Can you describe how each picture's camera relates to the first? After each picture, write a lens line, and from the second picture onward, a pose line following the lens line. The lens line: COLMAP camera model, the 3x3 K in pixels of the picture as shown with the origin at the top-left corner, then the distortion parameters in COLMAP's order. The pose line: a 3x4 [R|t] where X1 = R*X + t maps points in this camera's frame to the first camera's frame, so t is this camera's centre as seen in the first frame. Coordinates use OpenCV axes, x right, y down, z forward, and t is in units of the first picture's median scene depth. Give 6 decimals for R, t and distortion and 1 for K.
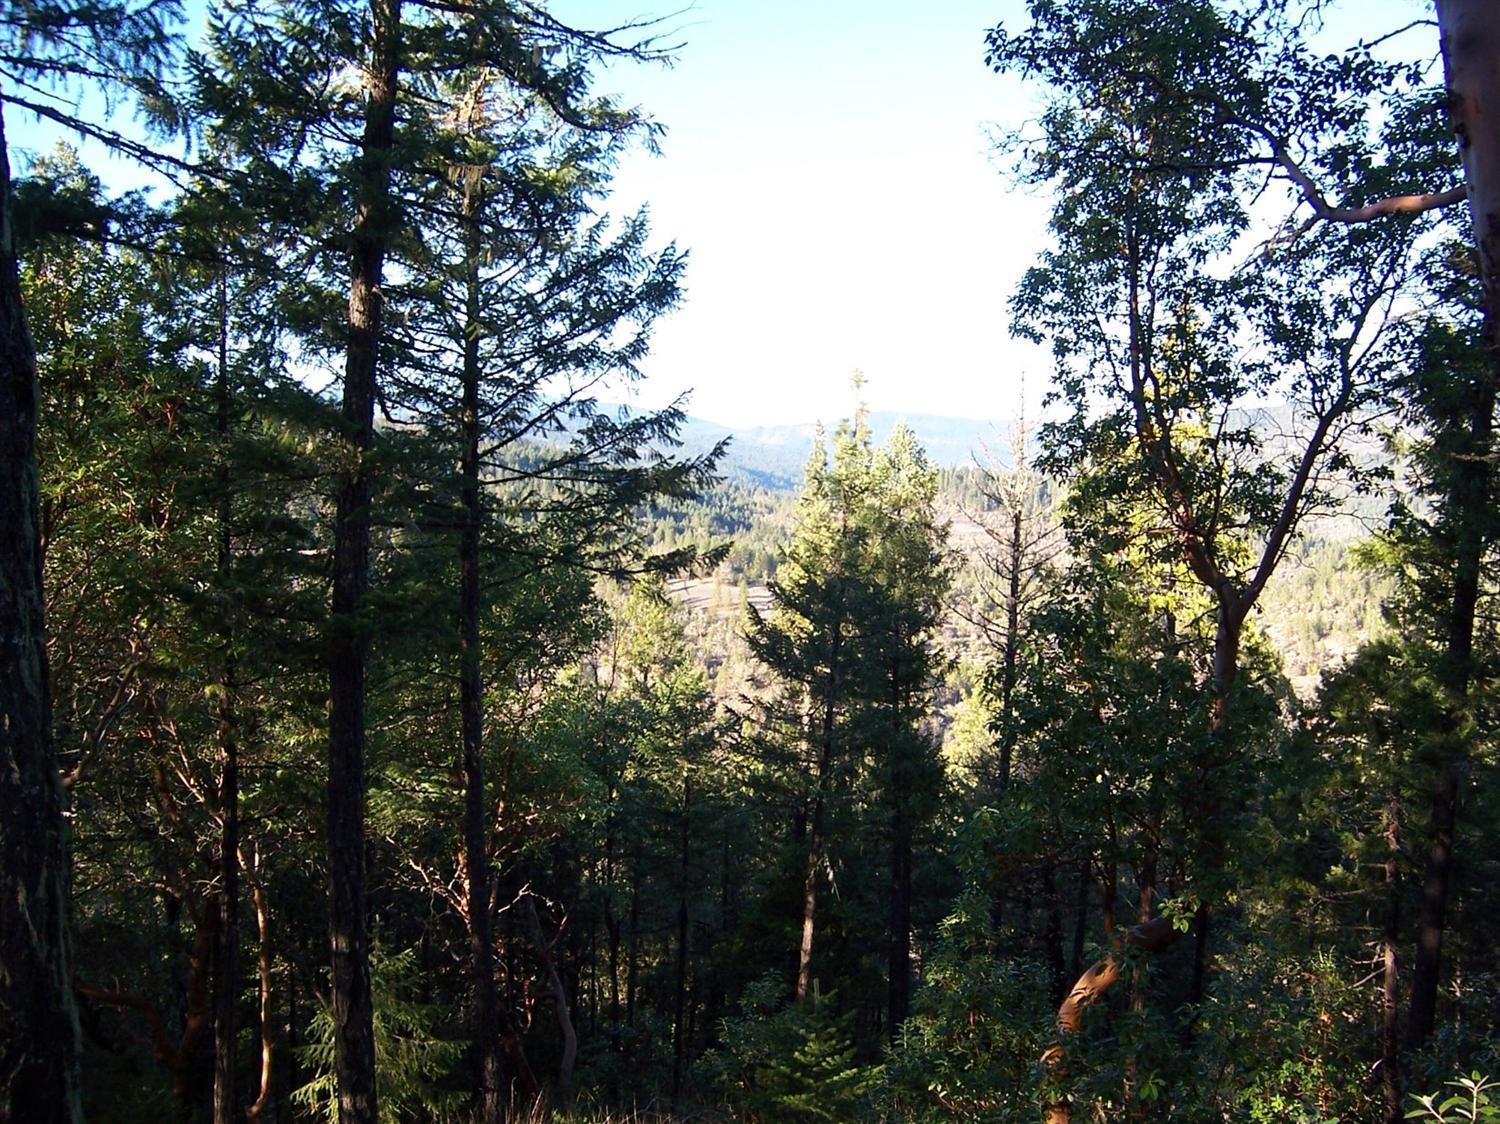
lens RADIAL K [[1476.3, 0, 750.0], [0, 1476.3, 562.0], [0, 0, 1]] dist [-0.040238, 0.003676]
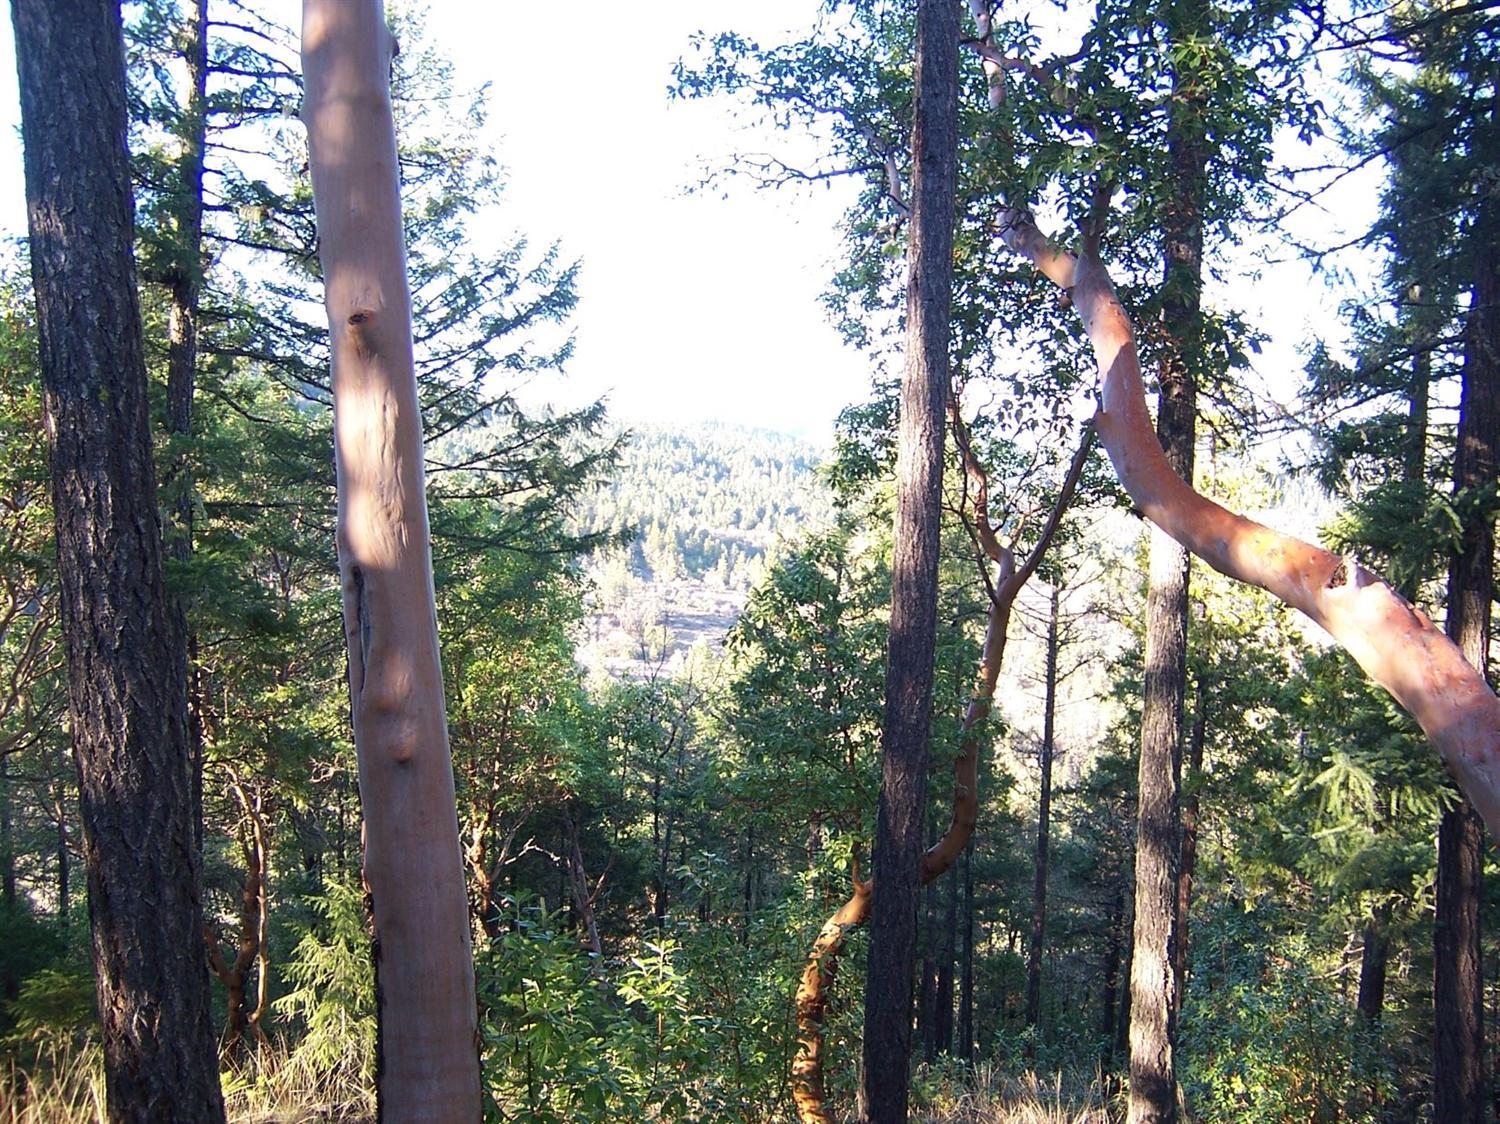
lens RADIAL K [[1476.3, 0, 750.0], [0, 1476.3, 562.0], [0, 0, 1]] dist [-0.040238, 0.003676]
pose [[0.973726, -0.000204, -0.227725, 0.315002], [0.000132, 1.000000, -0.000334, 0.013846], [0.227725, 0.000295, 0.973726, -0.044725]]
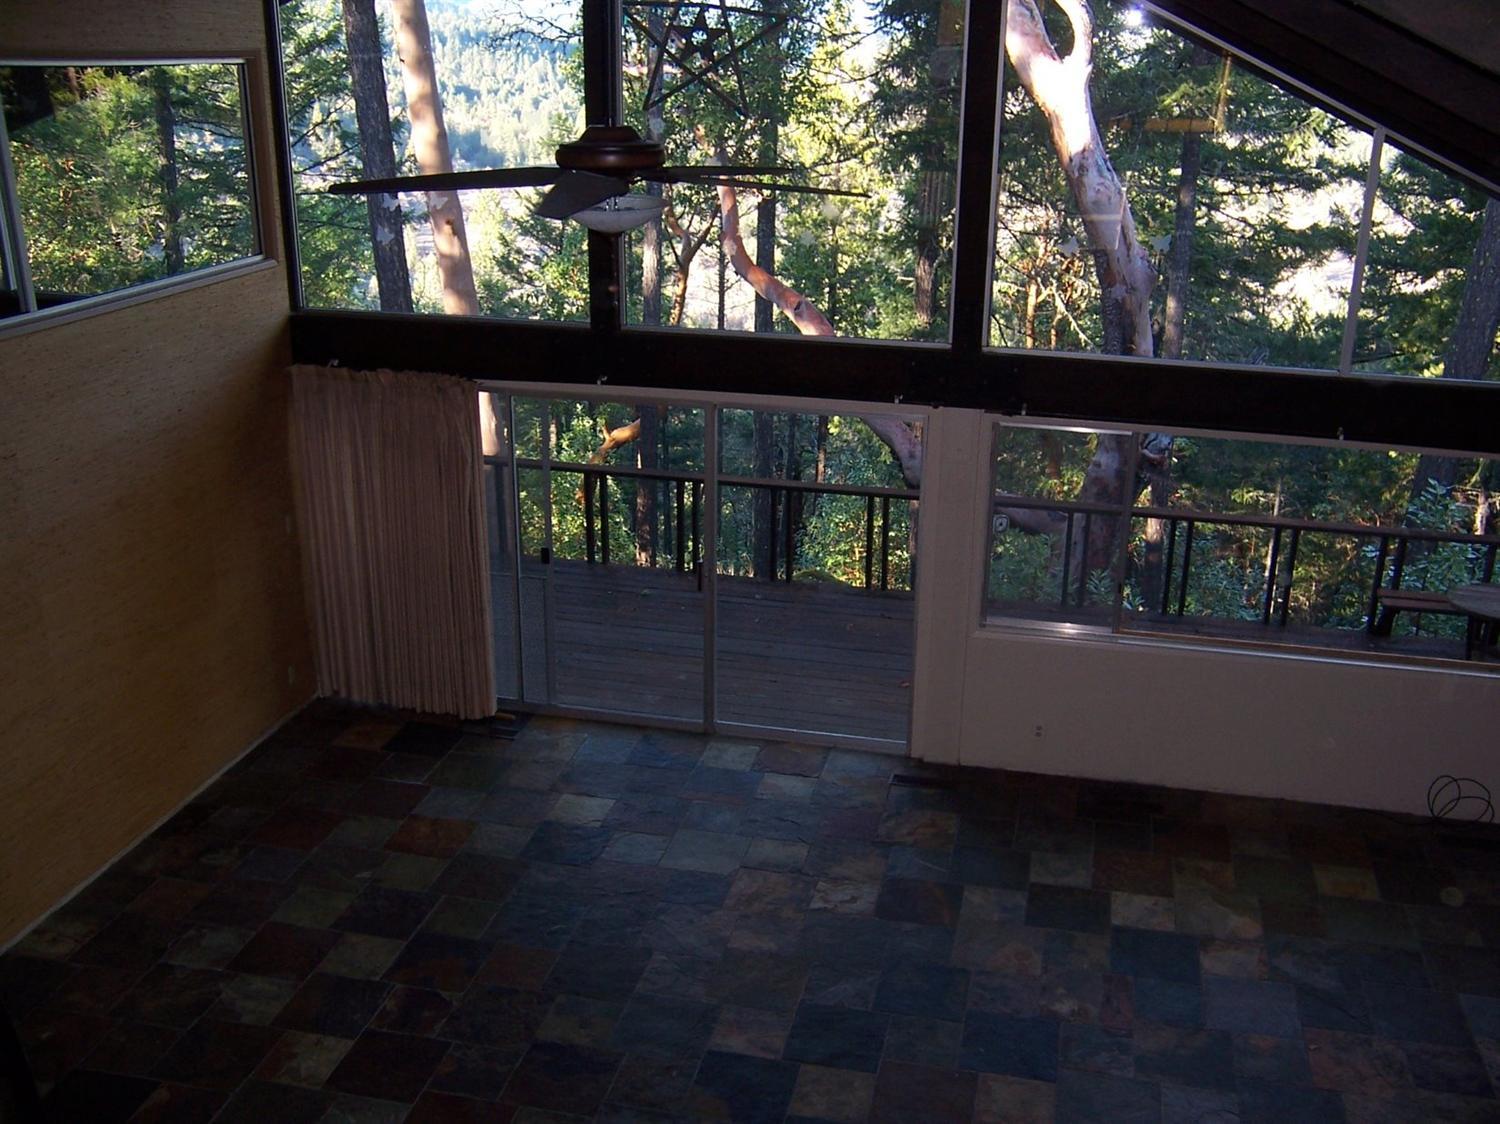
lens RADIAL K [[1476.3, 0, 750.0], [0, 1476.3, 562.0], [0, 0, 1]] dist [-0.040238, 0.003676]
pose [[0.999800, -0.009496, -0.017601, 0.349892], [0.014013, 0.960567, 0.277694, -0.087984], [0.014270, -0.277885, 0.960508, -0.643058]]
